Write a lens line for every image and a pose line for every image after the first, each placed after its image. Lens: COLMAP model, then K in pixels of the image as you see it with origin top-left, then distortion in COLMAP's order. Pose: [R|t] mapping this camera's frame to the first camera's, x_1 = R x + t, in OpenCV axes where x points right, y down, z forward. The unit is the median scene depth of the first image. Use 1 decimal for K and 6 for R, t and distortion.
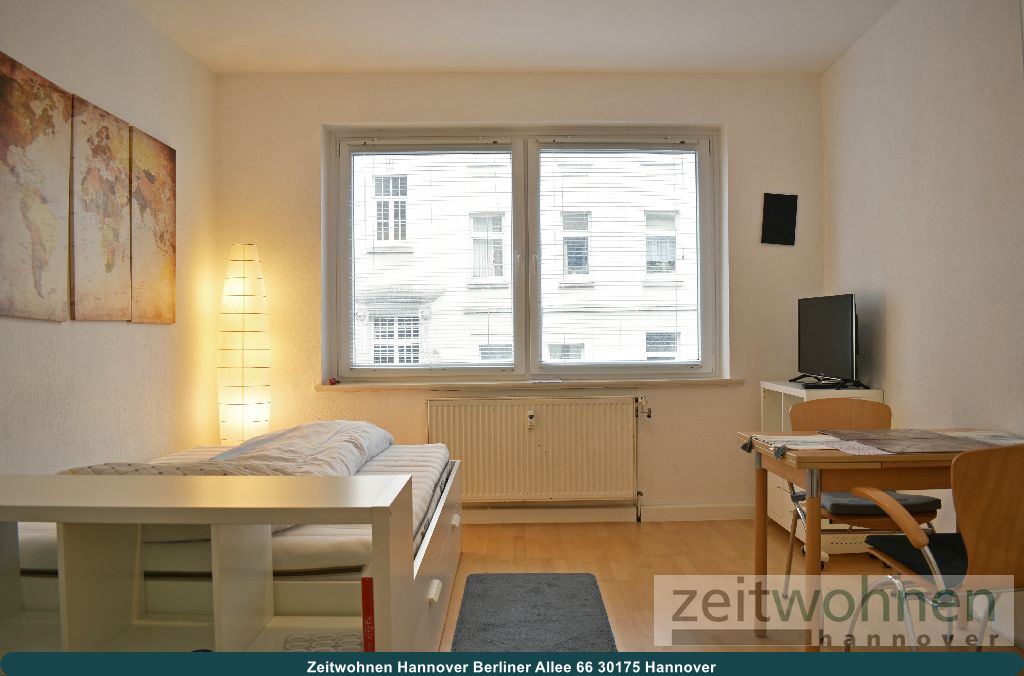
lens RADIAL K [[807.2, 0, 512.0], [0, 807.2, 338.0], [0, 0, 1]] dist [-0.095312, 0.000031]
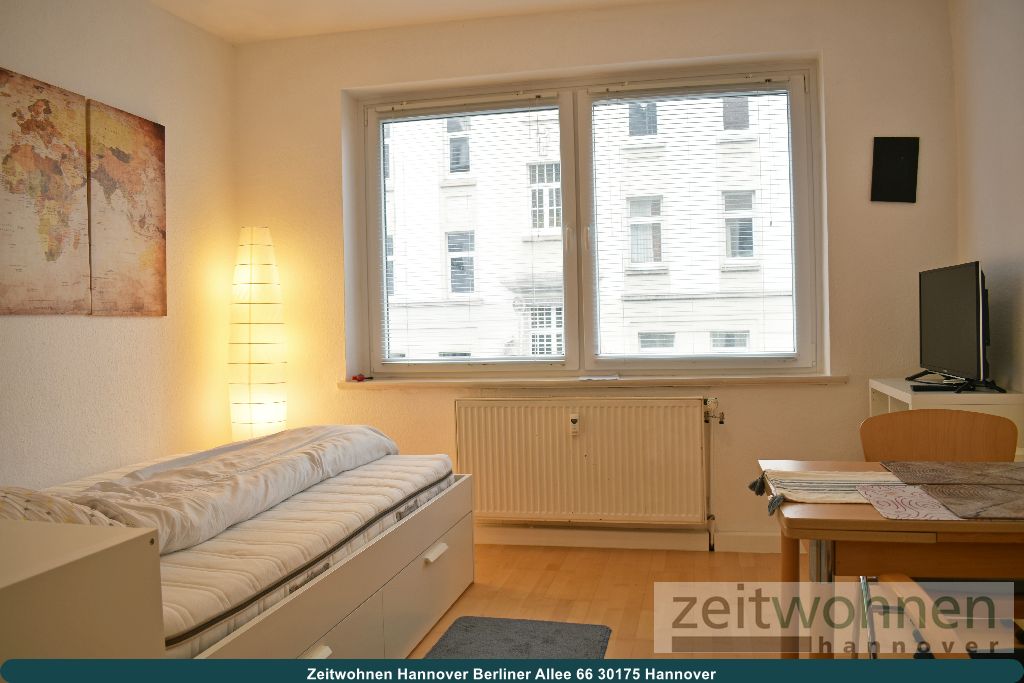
lens RADIAL K [[797.6, 0, 512.0], [0, 797.6, 341.5], [0, 0, 1]] dist [-0.096168, 0.009971]
pose [[0.974226, -0.007878, -0.225437, 0.143574], [0.012096, 0.999777, 0.017334, 0.000175], [0.225250, -0.019614, 0.974103, 0.181485]]
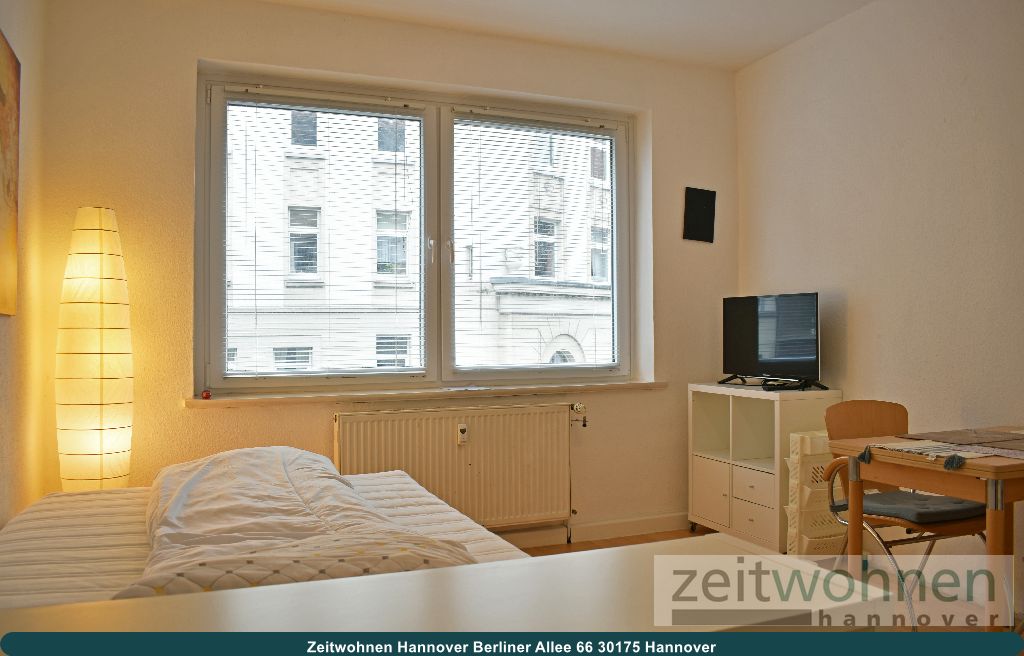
lens RADIAL K [[812.7, 0, 512.0], [0, 812.7, 328.0], [0, 0, 1]] dist [-0.111255, 0.049007]
pose [[0.926969, 0.005639, 0.375096, -0.242966], [0.000641, 0.999862, -0.016616, 0.003594], [-0.375138, 0.015643, 0.926837, 0.185587]]
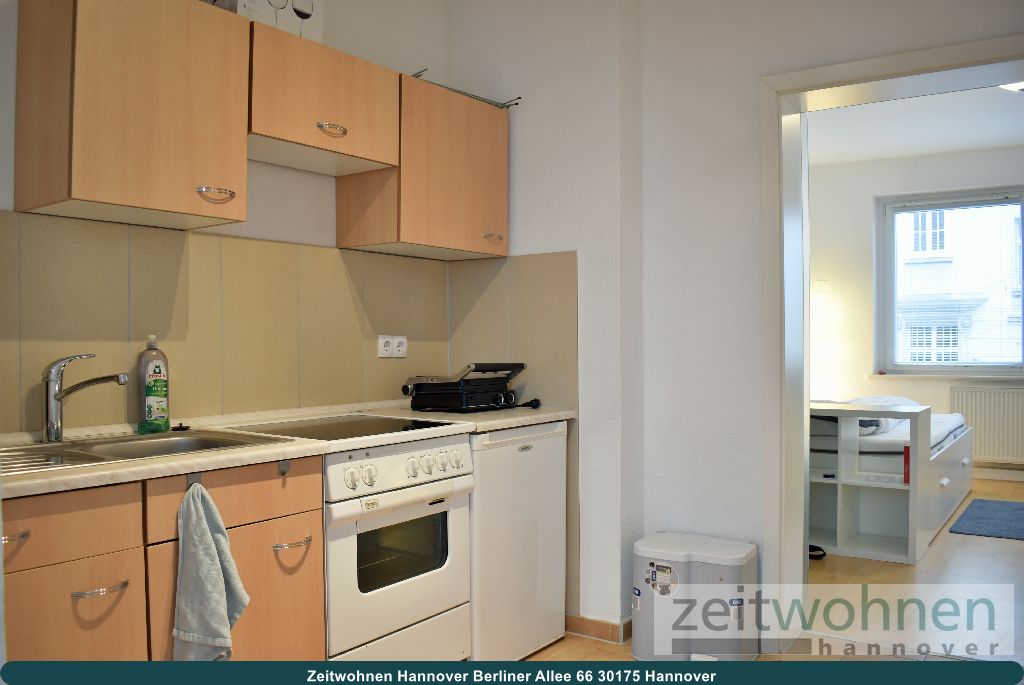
lens RADIAL K [[797.6, 0, 512.0], [0, 797.6, 342.5], [0, 0, 1]] dist [-0.096168, 0.009971]
pose [[0.800058, 0.008406, -0.599863, 0.089677], [-0.011056, 0.999939, -0.000733, 0.008625], [0.599820, 0.007218, 0.800102, -0.532743]]
